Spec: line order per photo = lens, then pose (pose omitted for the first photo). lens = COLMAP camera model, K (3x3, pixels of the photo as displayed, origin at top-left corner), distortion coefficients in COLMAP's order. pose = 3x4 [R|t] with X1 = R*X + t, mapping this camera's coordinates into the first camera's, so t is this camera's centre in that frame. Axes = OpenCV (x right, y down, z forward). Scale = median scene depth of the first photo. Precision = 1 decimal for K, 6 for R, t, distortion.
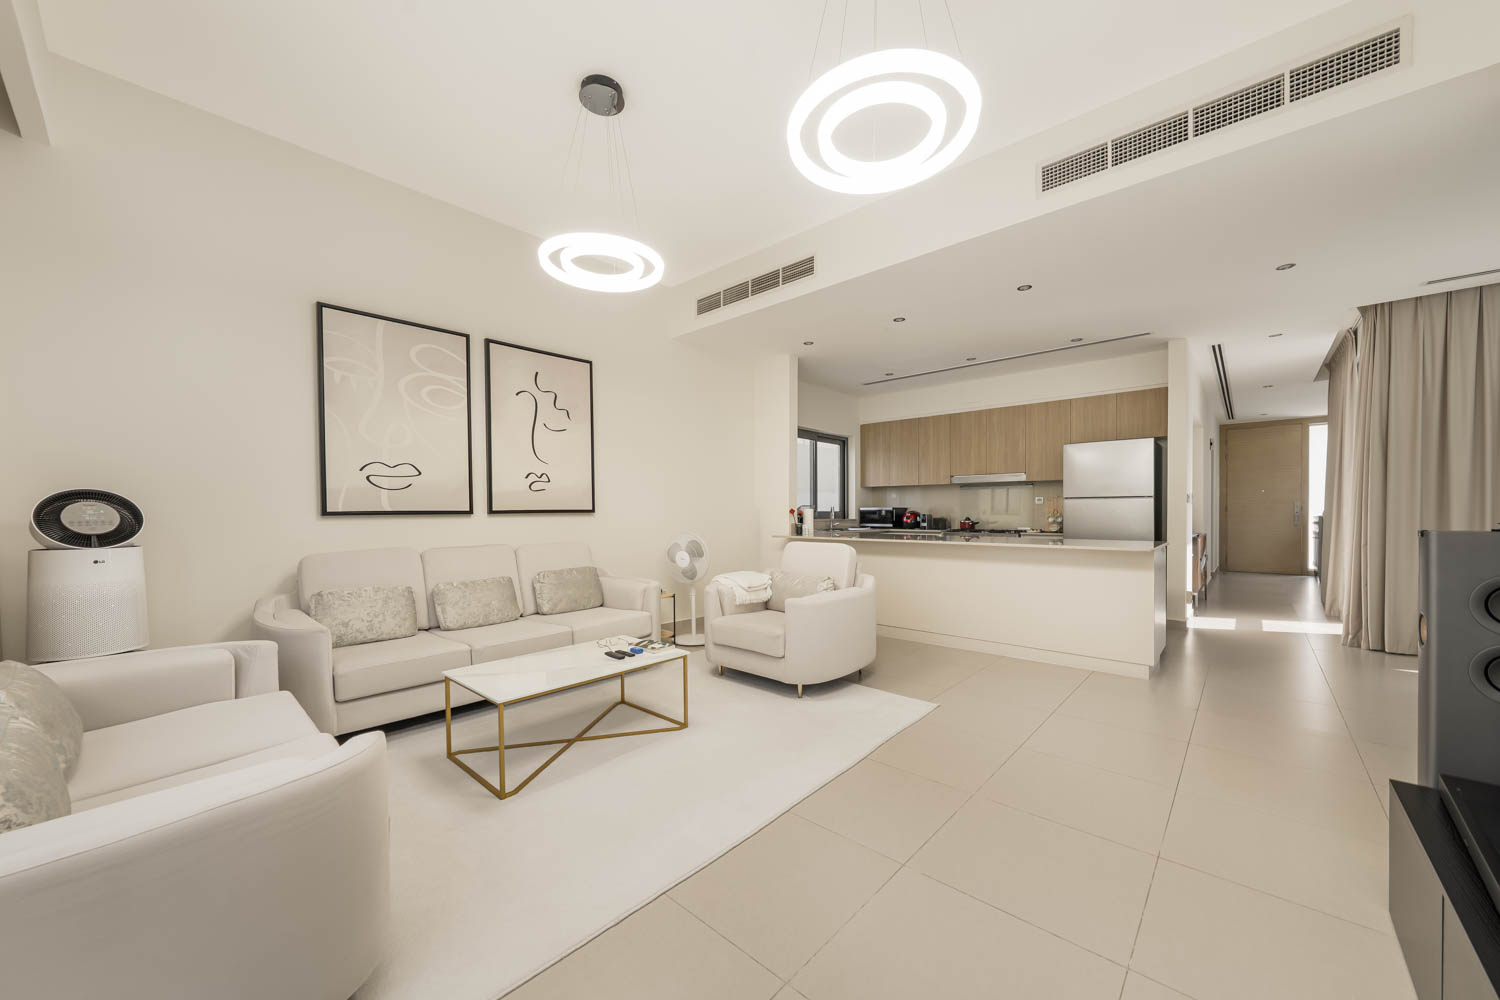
lens RADIAL K [[552.6, 0, 754.4], [0, 552.6, 512.9], [0, 0, 1]] dist [0.000503, 0.000030]
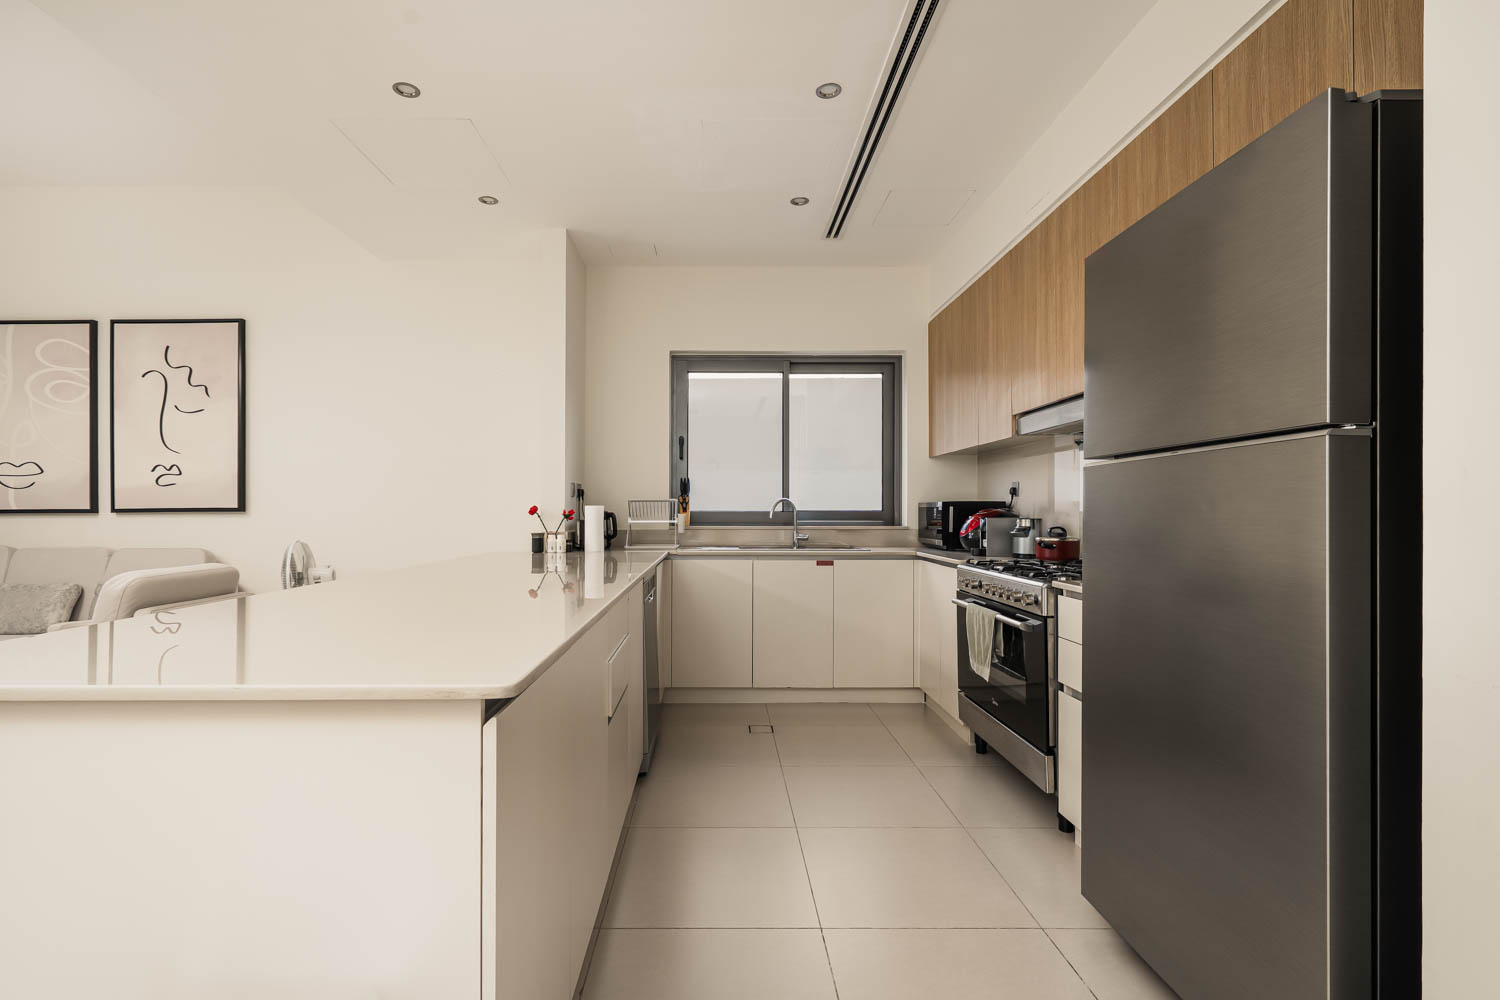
lens RADIAL K [[691.4, 0, 746.6], [0, 691.4, 505.4], [0, 0, 1]] dist [0.001971, 0.000336]
pose [[0.668444, 0.002796, -0.743757, 1.031451], [-0.002486, 0.999996, 0.001526, -0.013785], [0.743758, 0.000829, 0.668448, 0.984122]]
